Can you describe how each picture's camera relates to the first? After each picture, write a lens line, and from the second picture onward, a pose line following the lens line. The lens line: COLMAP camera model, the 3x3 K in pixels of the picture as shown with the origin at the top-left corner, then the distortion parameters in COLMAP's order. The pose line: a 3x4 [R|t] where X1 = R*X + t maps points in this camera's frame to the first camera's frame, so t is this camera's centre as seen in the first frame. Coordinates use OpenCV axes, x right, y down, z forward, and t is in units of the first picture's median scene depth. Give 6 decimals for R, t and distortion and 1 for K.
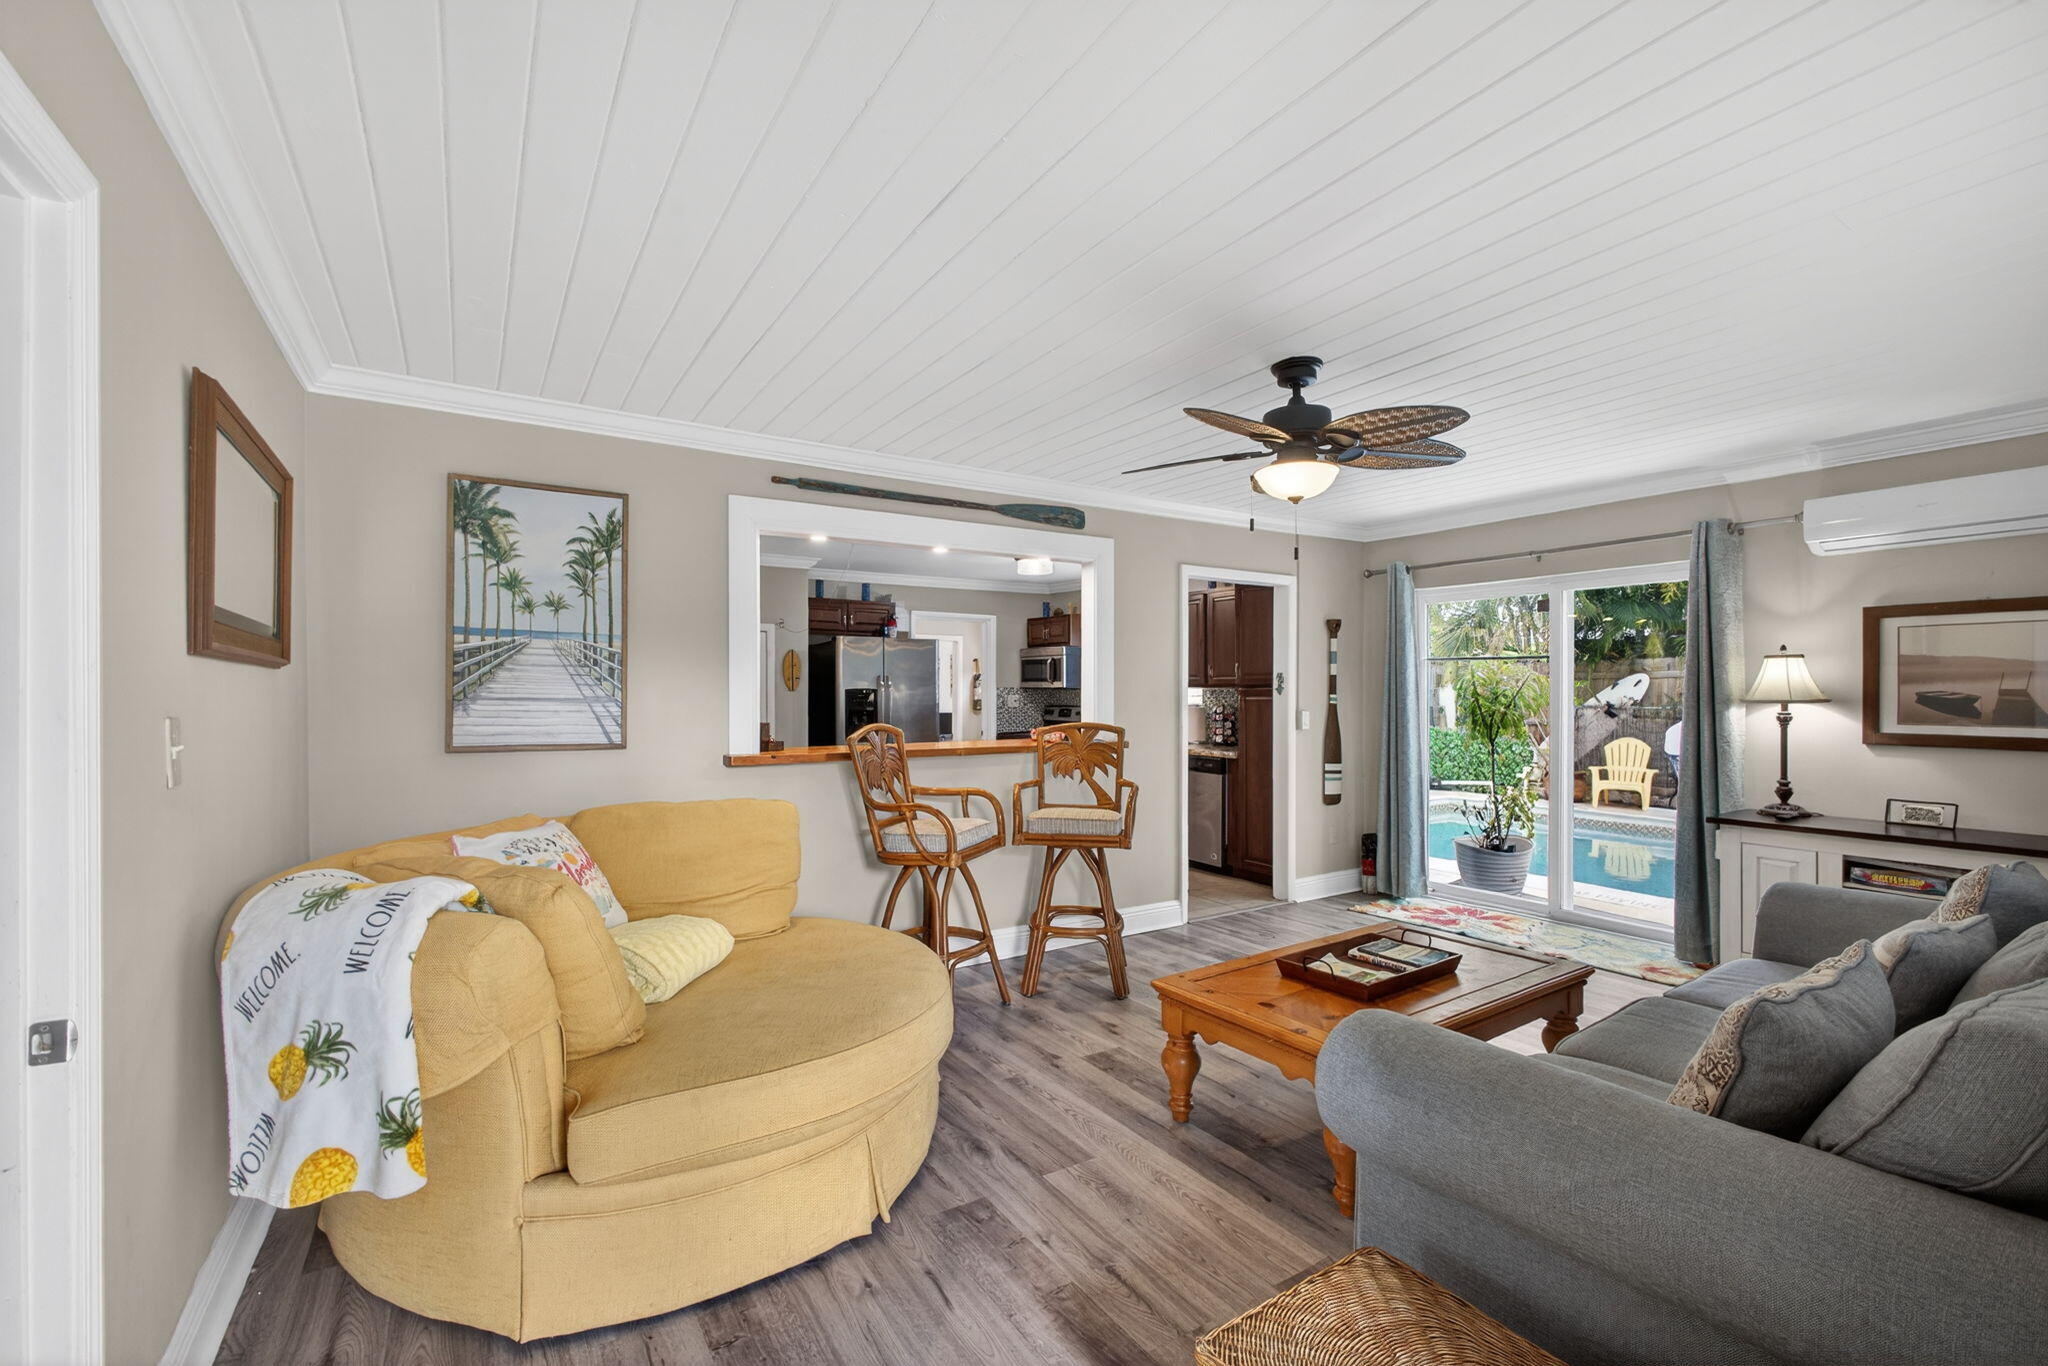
lens RADIAL K [[878.3, 0, 1013.9], [0, 878.3, 694.2], [0, 0, 1]] dist [-0.001909, 0.000020]
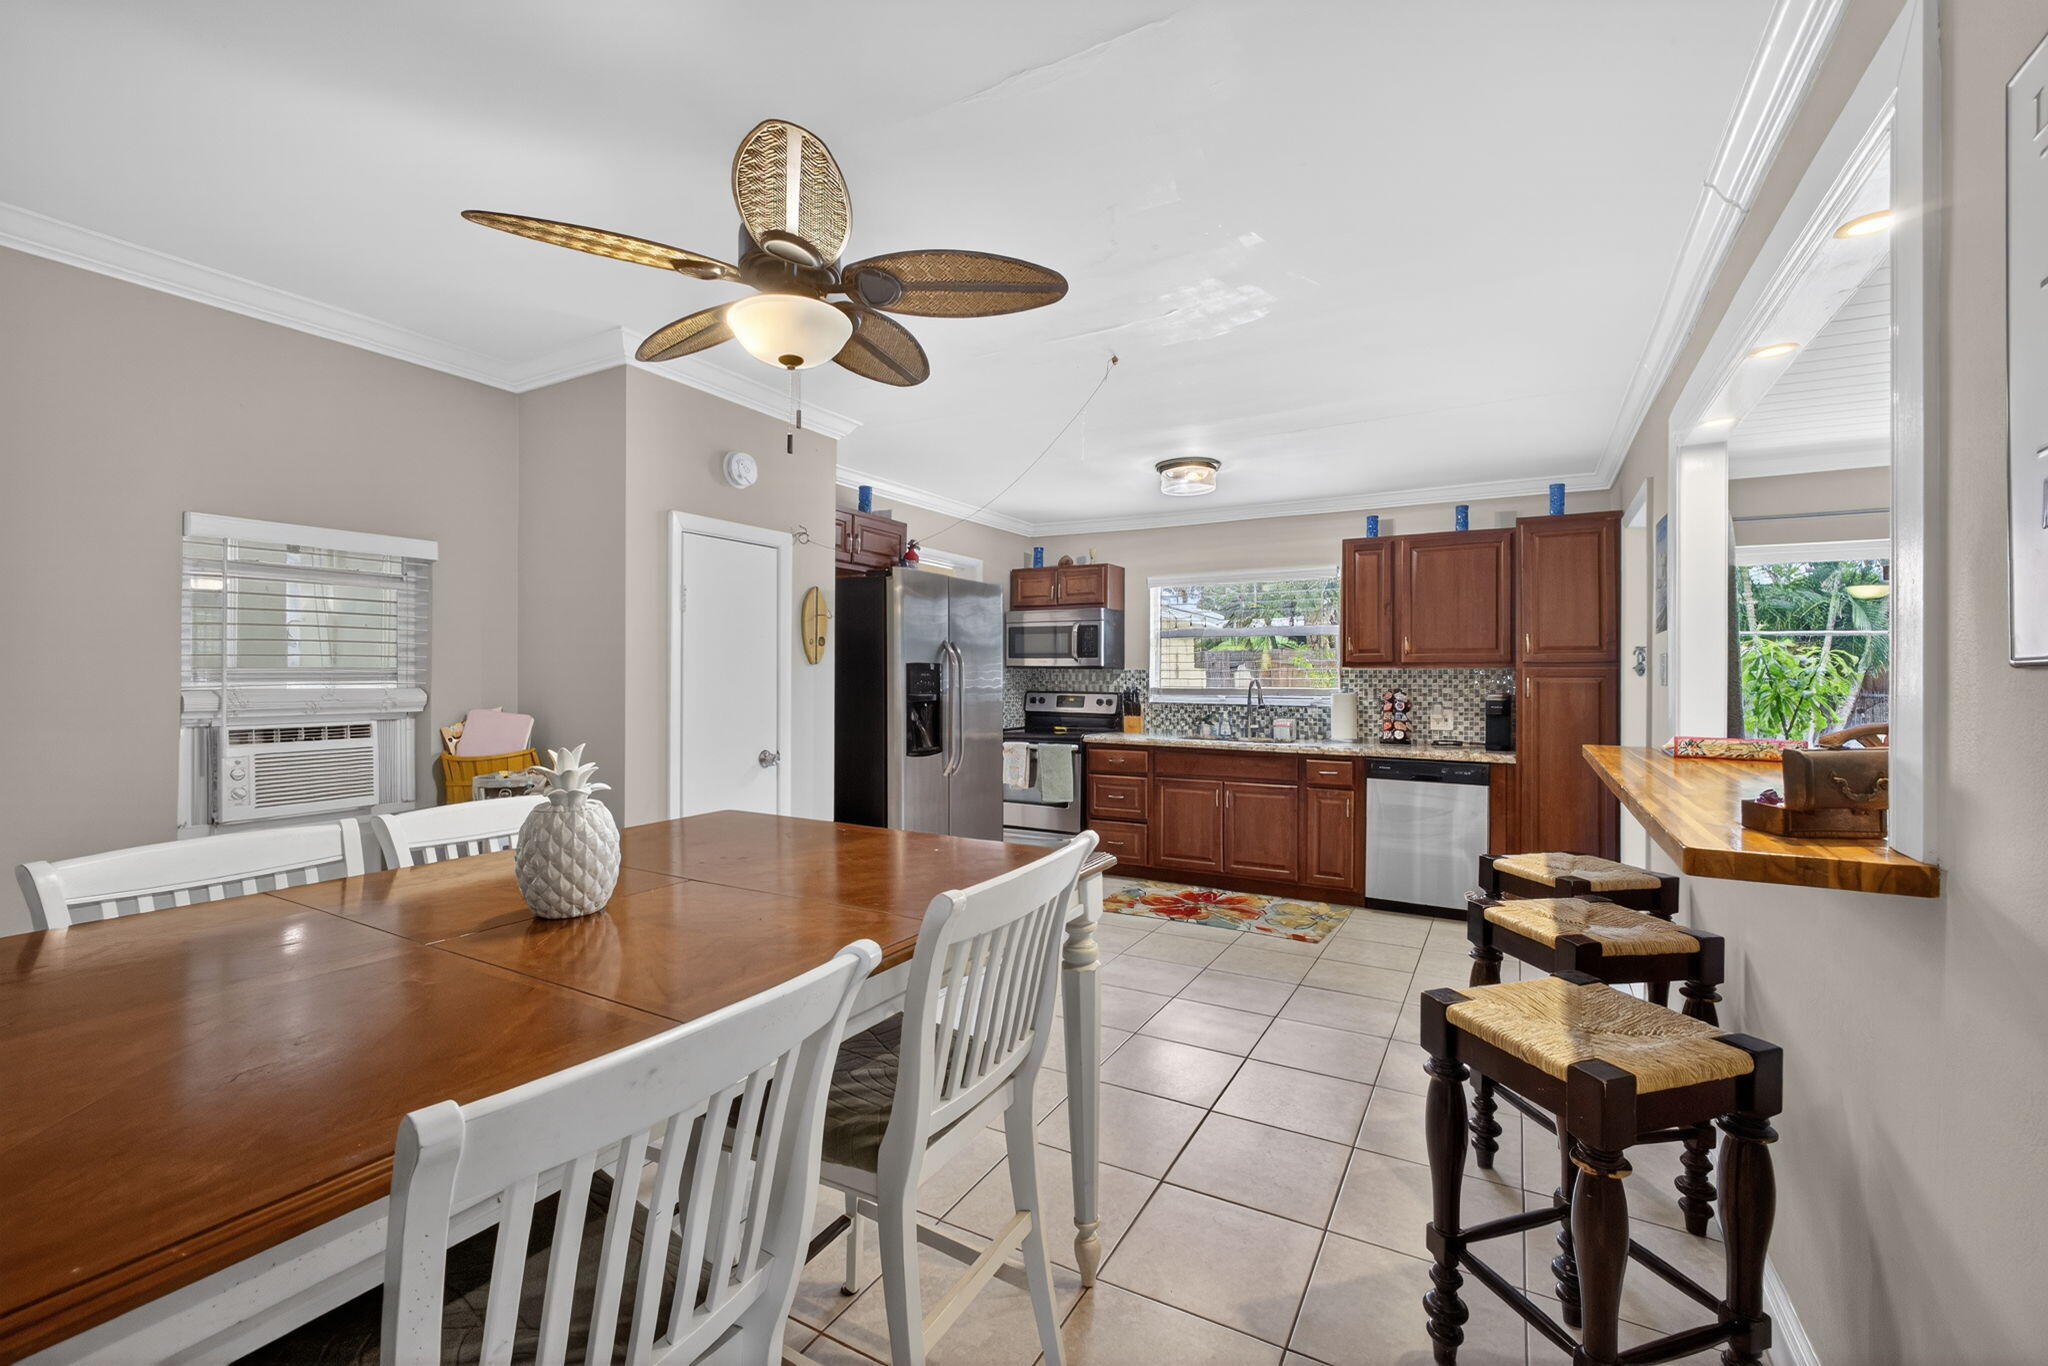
lens RADIAL K [[908.7, 0, 1017.4], [0, 908.7, 677.7], [0, 0, 1]] dist [-0.000706, 0.000114]
pose [[0.883539, 0.008802, 0.468274, -0.585726], [-0.006461, 0.999957, -0.006604, 0.012242], [-0.468312, 0.002809, 0.883558, 0.649783]]
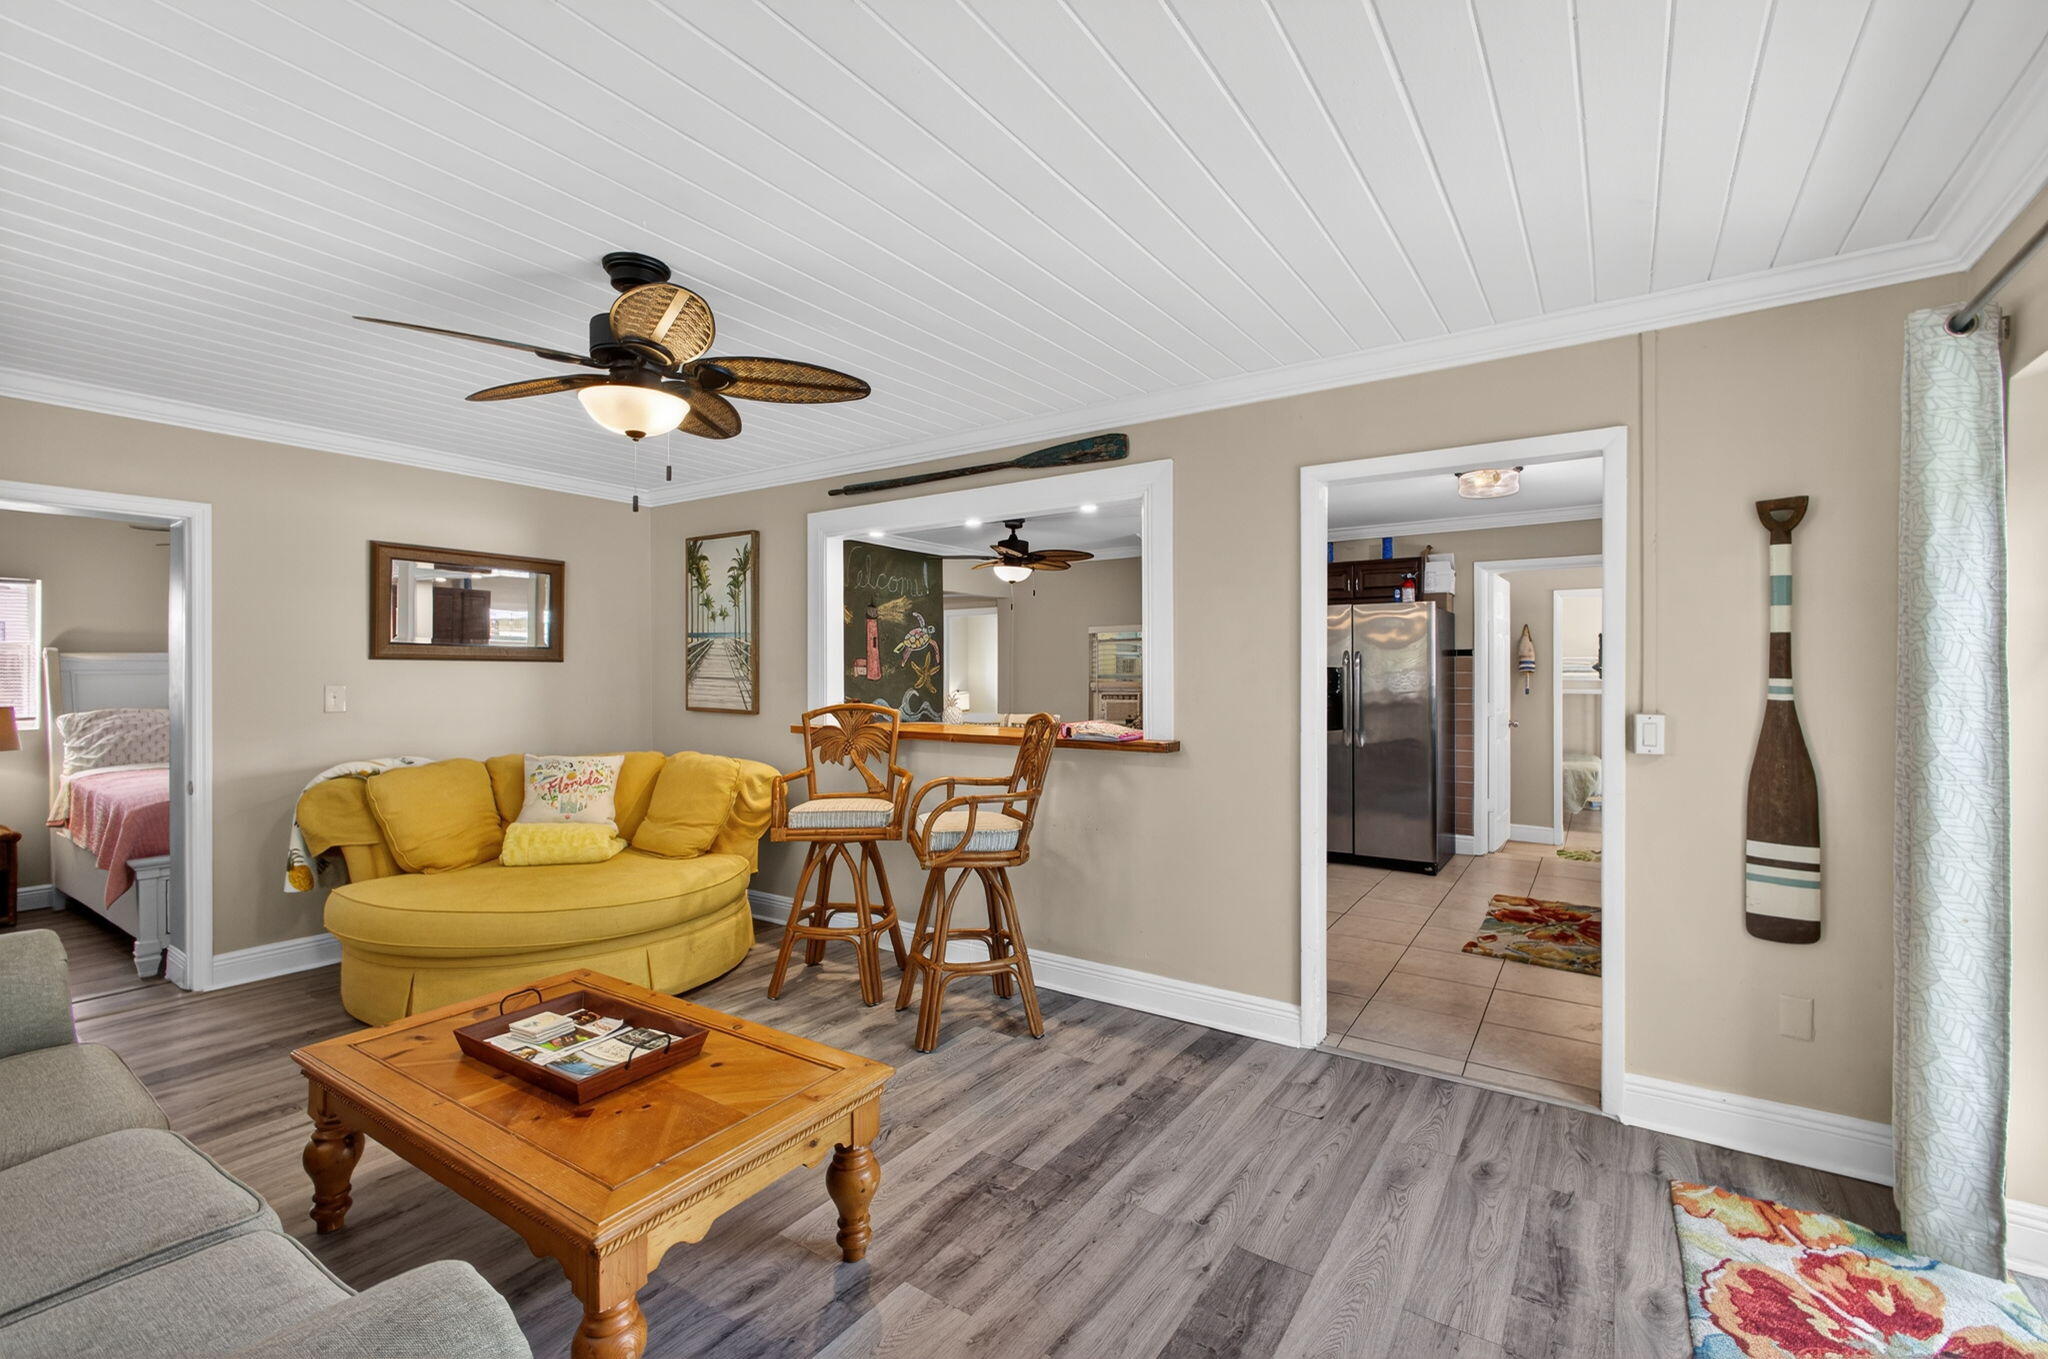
lens RADIAL K [[872.9, 0, 1036.6], [0, 872.9, 671.2], [0, 0, 1]] dist [-0.001494, 0.000009]
pose [[0.410568, 0.000159, -0.911830, 0.698324], [0.000959, 0.999999, 0.000607, -0.004398], [0.911830, -0.001124, 0.410567, 0.591842]]
